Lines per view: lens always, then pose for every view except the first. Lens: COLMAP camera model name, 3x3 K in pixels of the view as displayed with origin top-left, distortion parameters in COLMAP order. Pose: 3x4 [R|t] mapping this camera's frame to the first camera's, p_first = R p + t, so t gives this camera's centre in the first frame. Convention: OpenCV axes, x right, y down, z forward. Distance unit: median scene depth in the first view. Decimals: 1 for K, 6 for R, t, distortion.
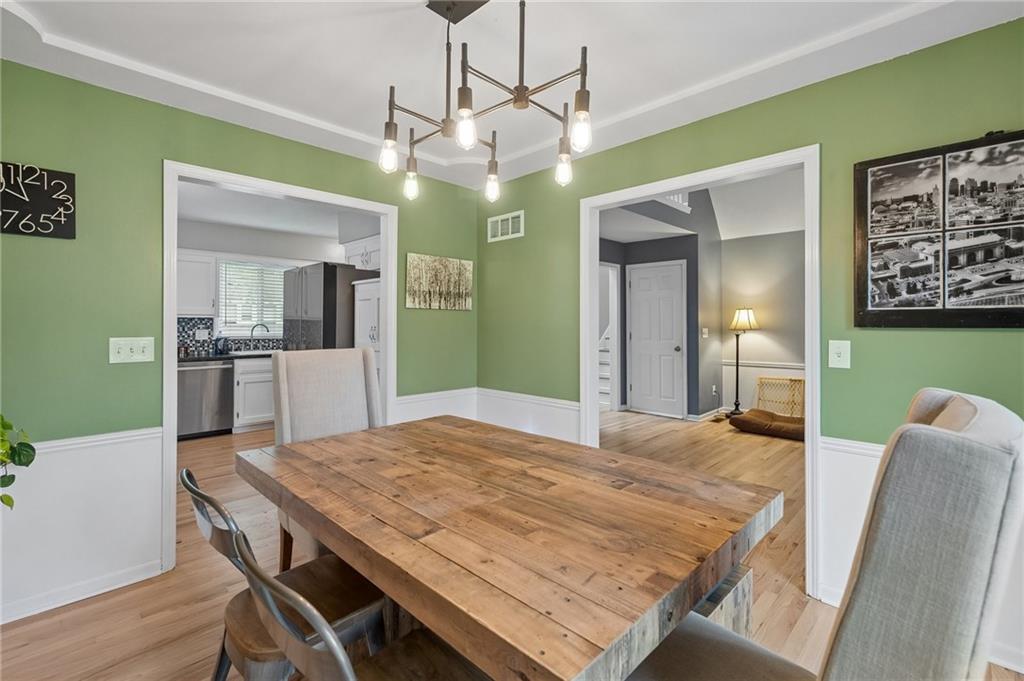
lens RADIAL K [[468.4, 0, 515.5], [0, 468.4, 318.8], [0, 0, 1]] dist [0.002183, 0.000869]
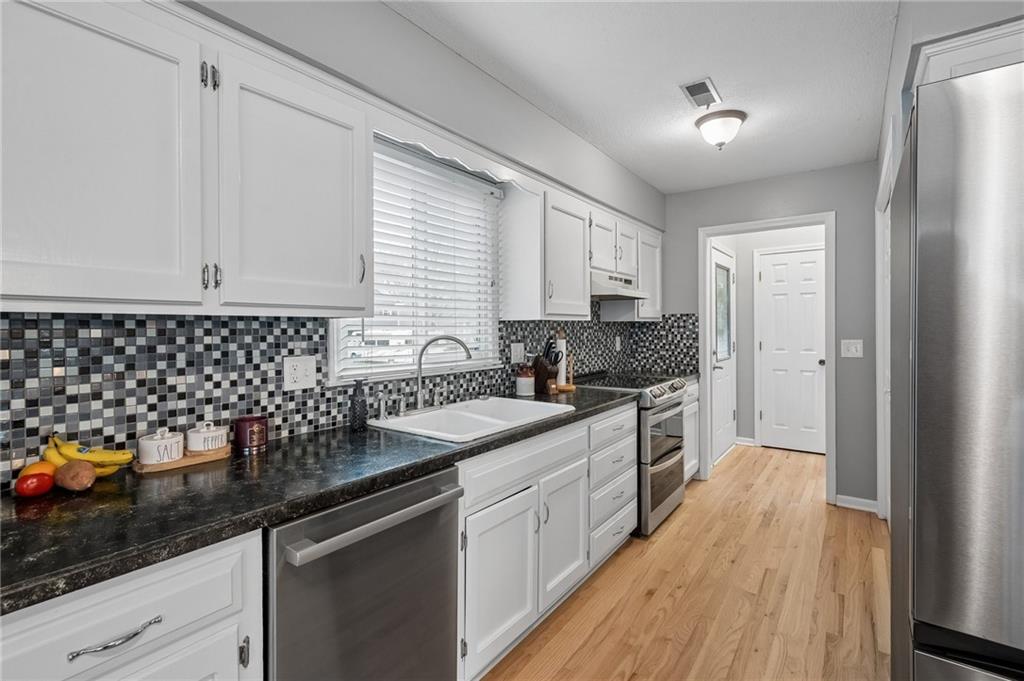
lens RADIAL K [[468.4, 0, 512.1], [0, 468.4, 330.9], [0, 0, 1]] dist [0.002183, 0.000869]
pose [[0.990888, -0.003083, 0.134656, -0.574933], [0.000392, 0.999800, 0.020000, -0.000221], [-0.134691, -0.019765, 0.990691, 0.677479]]
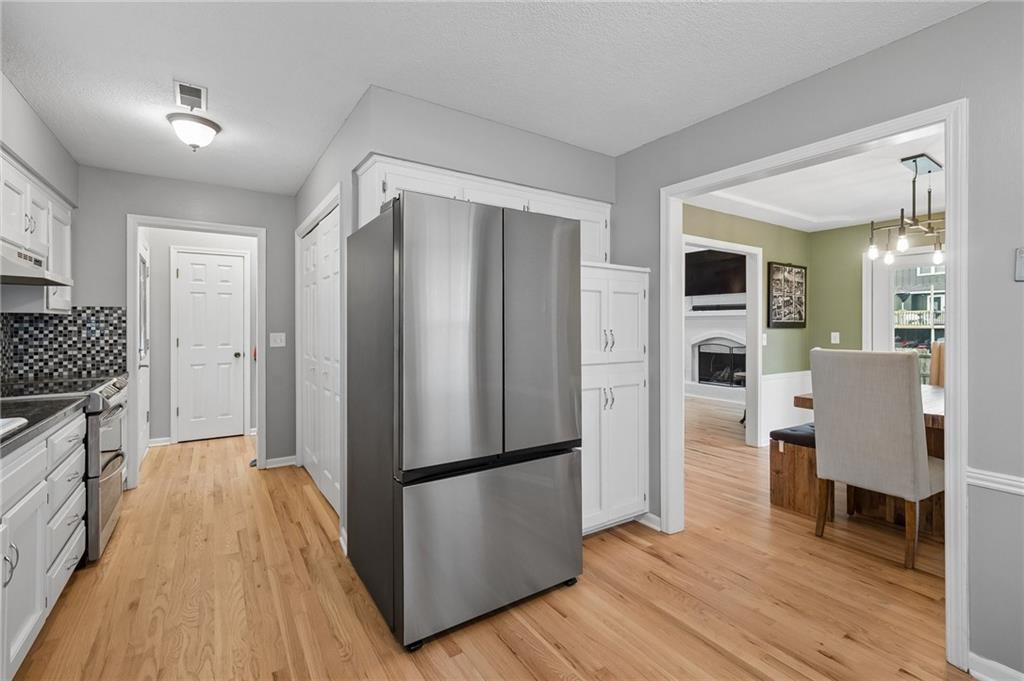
lens RADIAL K [[446.3, 0, 519.8], [0, 446.3, 326.5], [0, 0, 1]] dist [0.002280, -0.000609]
pose [[0.199926, 0.001064, 0.979810, -0.694606], [-0.010570, 0.999944, 0.001071, 0.008185], [-0.979754, -0.010571, 0.199926, 0.686665]]
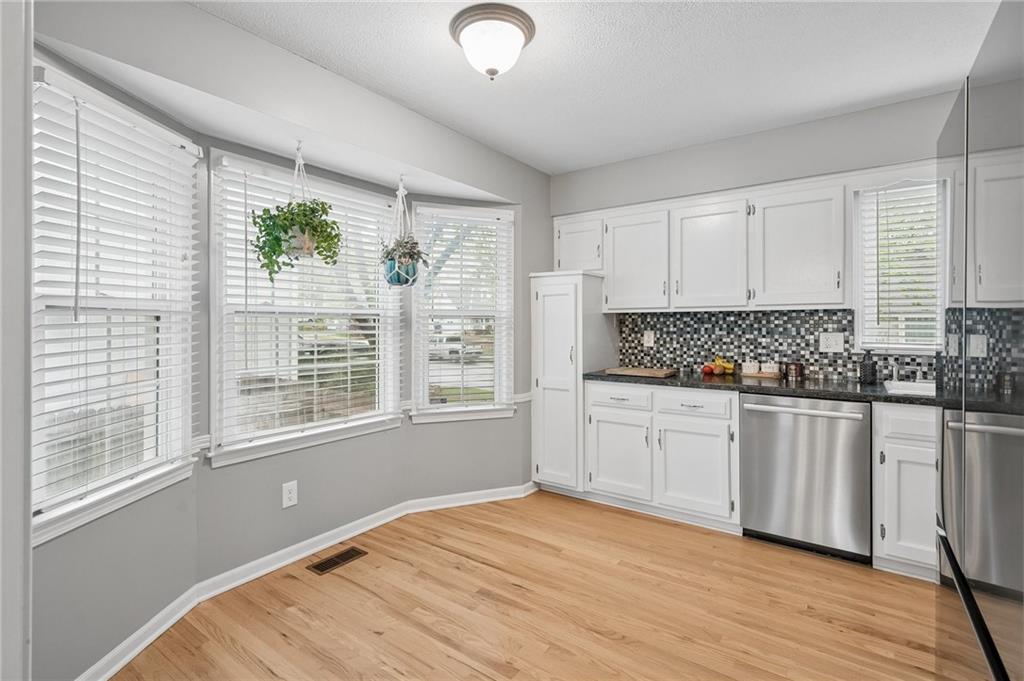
lens RADIAL K [[468.4, 0, 519.2], [0, 468.4, 326.1], [0, 0, 1]] dist [0.002183, 0.000869]
pose [[0.156035, 0.003219, -0.987746, -0.207090], [0.013391, 0.999896, 0.005374, 0.008072], [0.987661, -0.014066, 0.155975, 0.577258]]
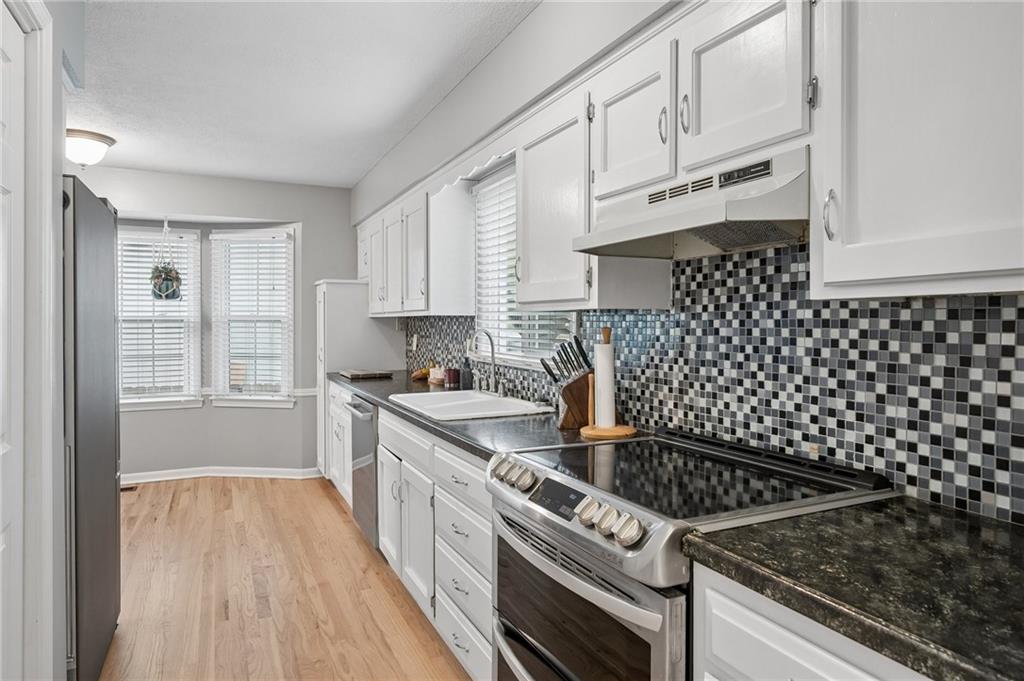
lens RADIAL K [[599.8, 0, 510.8], [0, 599.8, 333.9], [0, 0, 1]] dist [0.004763, 0.000456]
pose [[-0.334665, 0.019113, -0.942143, -0.079965], [0.010448, 0.999808, 0.016571, 0.006942], [0.942279, -0.004298, -0.334800, 1.260480]]
